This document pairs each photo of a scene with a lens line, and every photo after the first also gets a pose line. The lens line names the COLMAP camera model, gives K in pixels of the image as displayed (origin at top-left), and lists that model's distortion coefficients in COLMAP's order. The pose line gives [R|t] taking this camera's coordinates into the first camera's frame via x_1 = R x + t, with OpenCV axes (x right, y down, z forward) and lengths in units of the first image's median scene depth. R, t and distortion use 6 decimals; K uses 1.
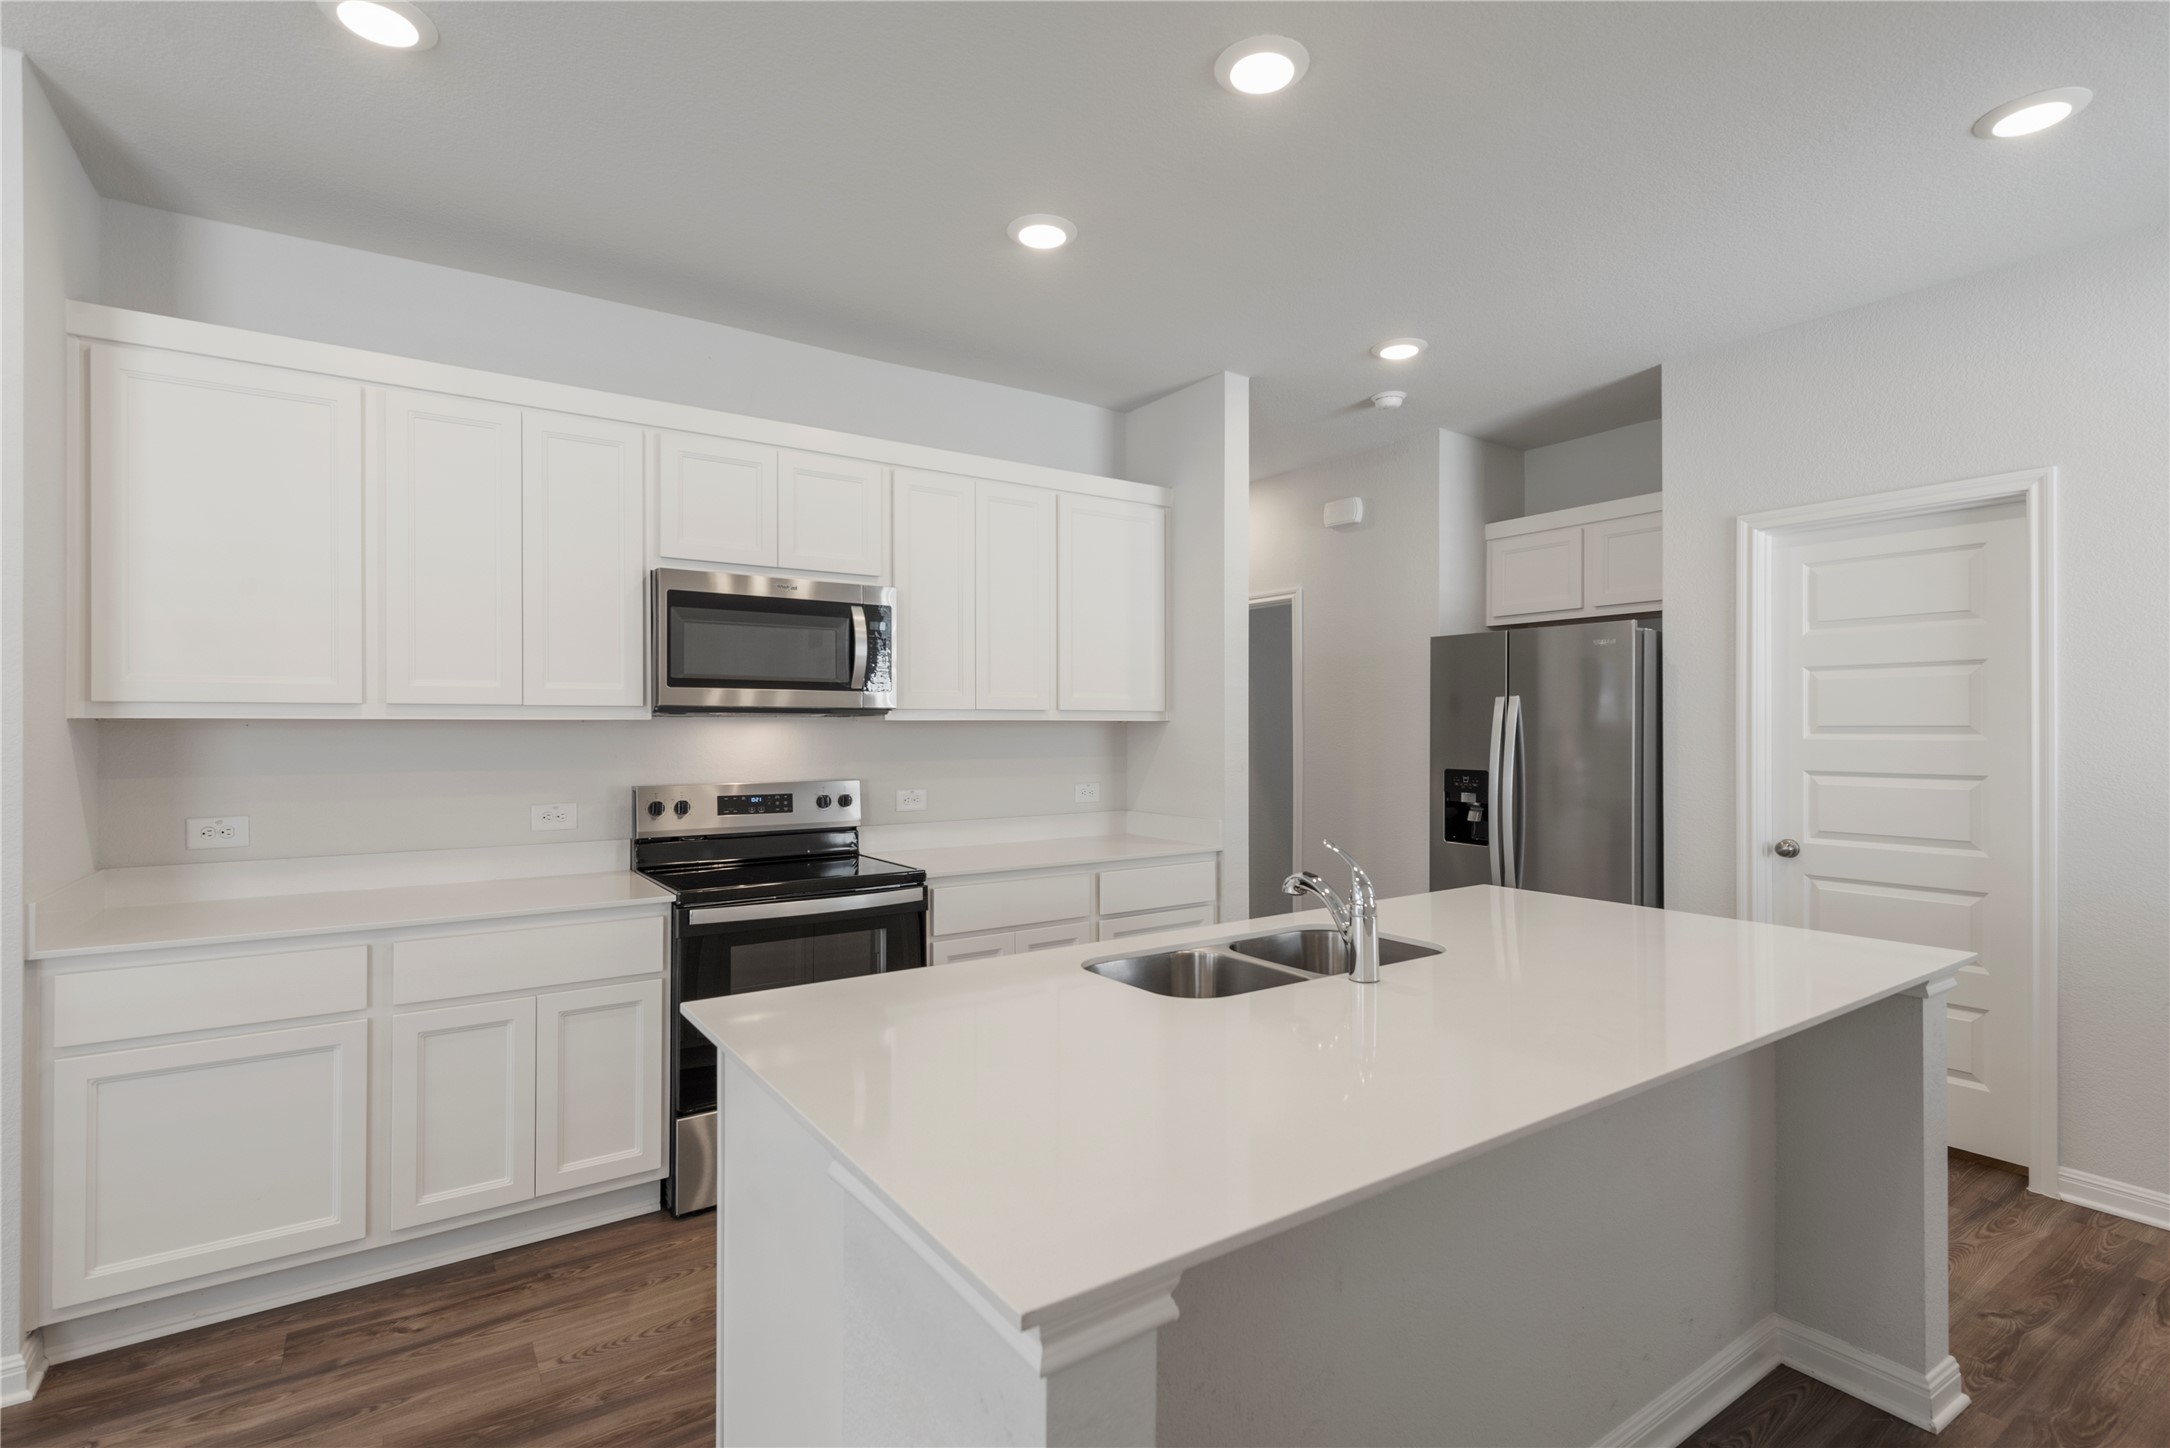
lens RADIAL K [[1029.7, 0, 1085.1], [0, 1029.7, 720.1], [0, 0, 1]] dist [0.007158, -0.001317]
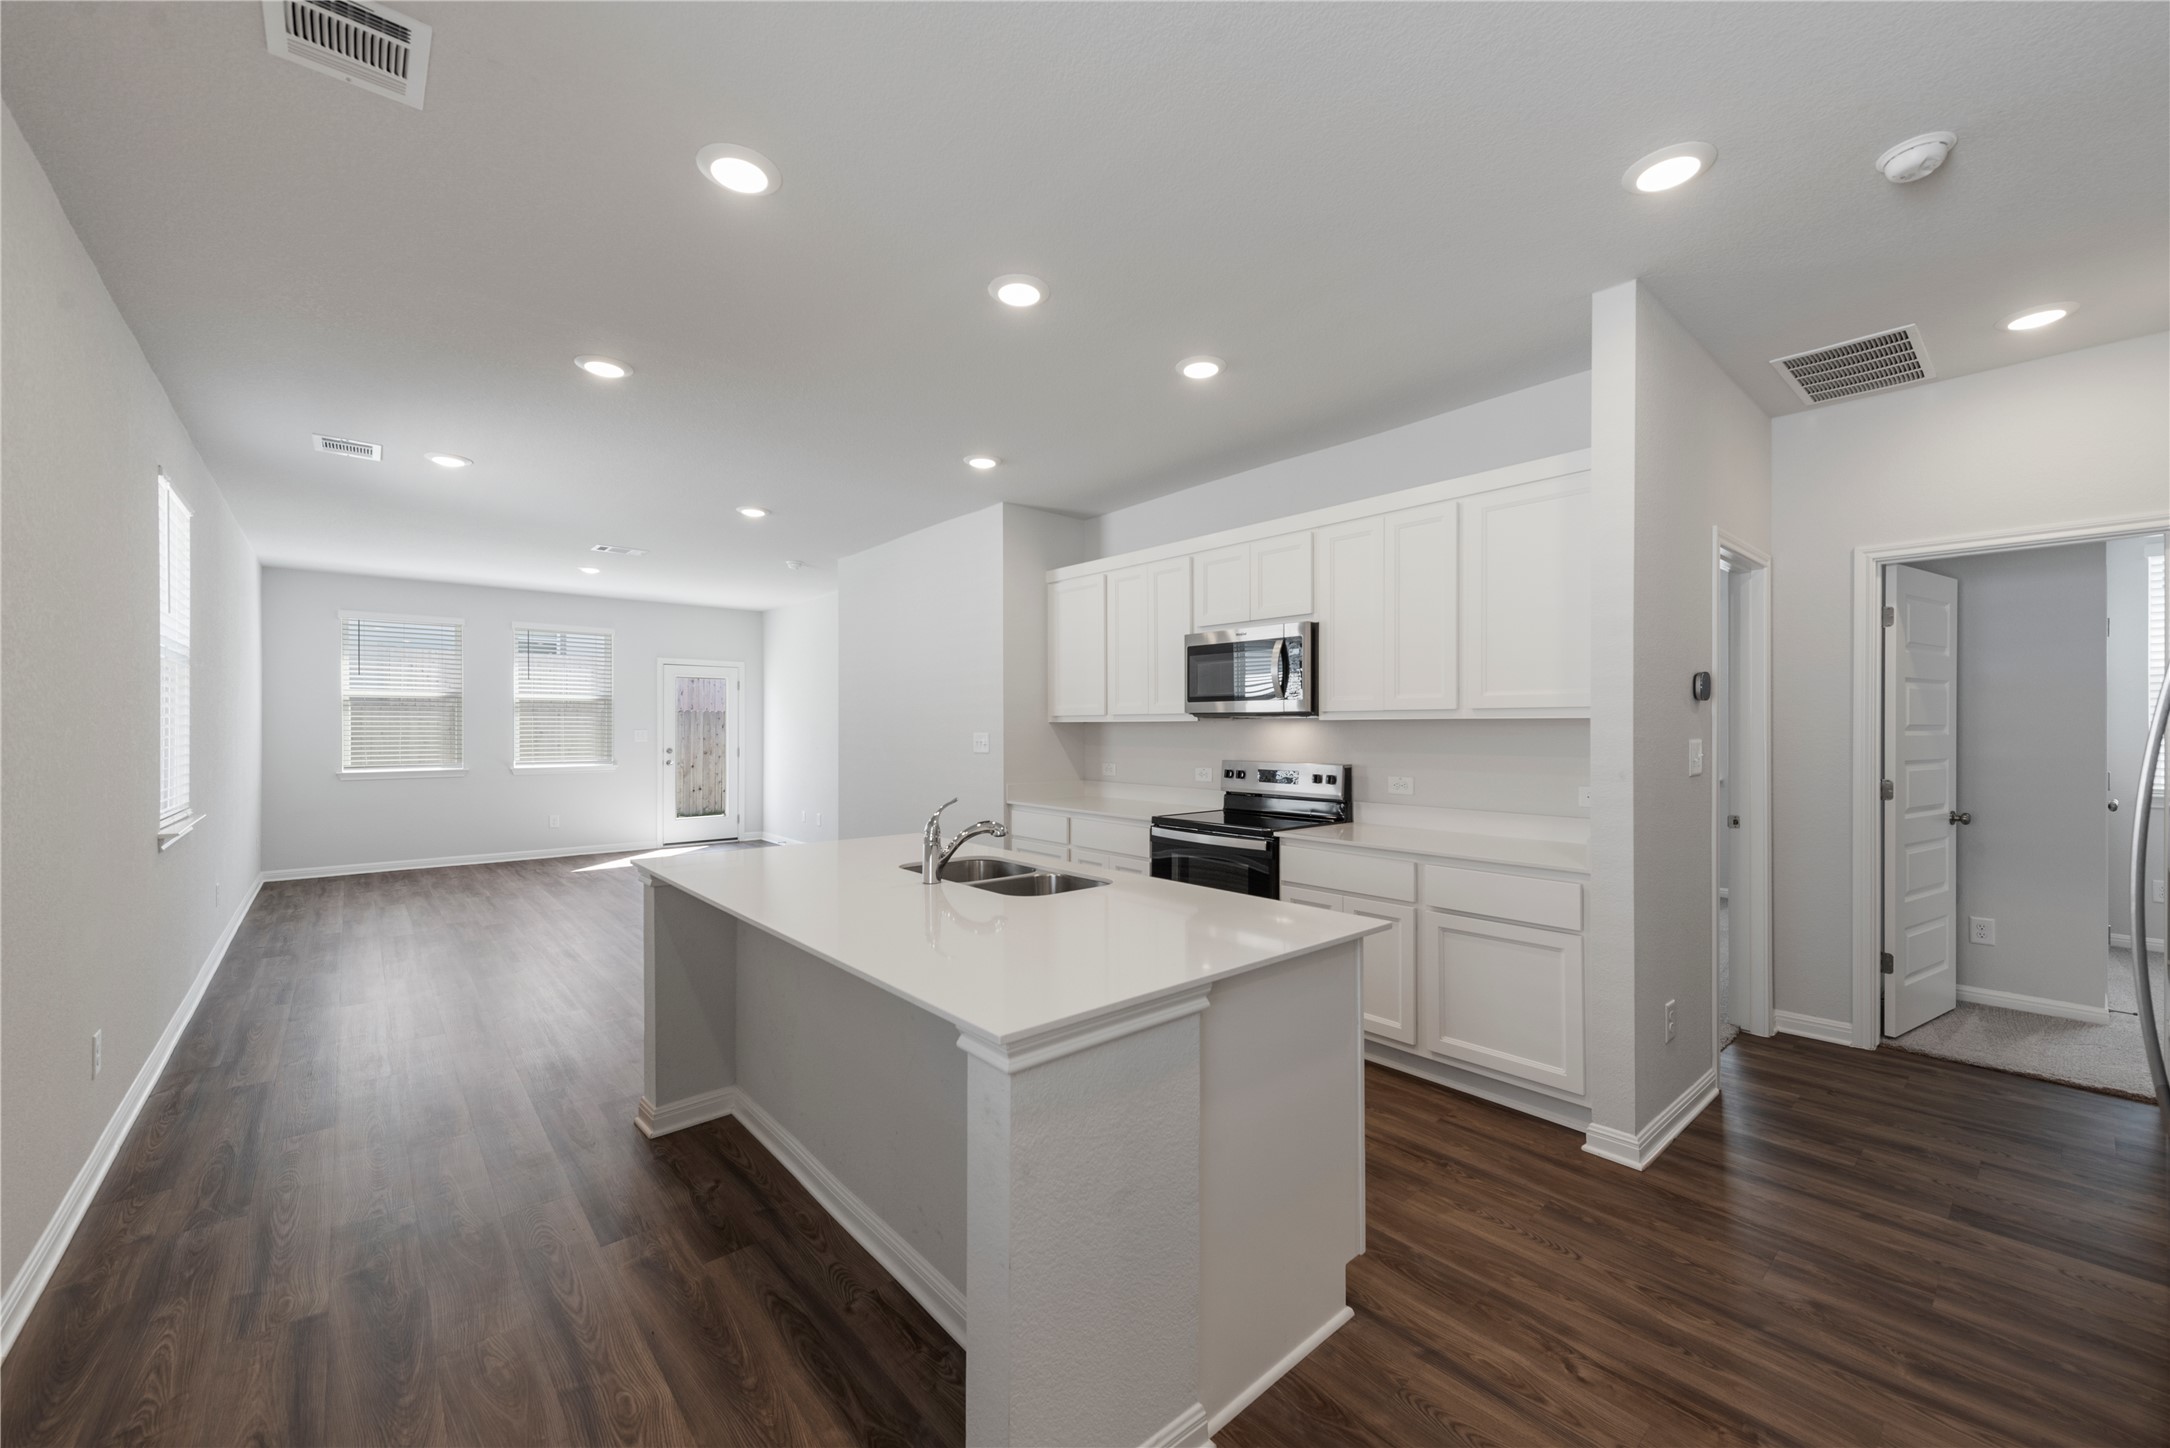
lens RADIAL K [[847.1, 0, 1095.6], [0, 847.1, 725.1], [0, 0, 1]] dist [0.015340, -0.005362]
pose [[0.113530, 0.001593, -0.993533, 0.941751], [0.008221, 0.999963, 0.002542, 0.001105], [0.993501, -0.008456, 0.113512, 0.639852]]
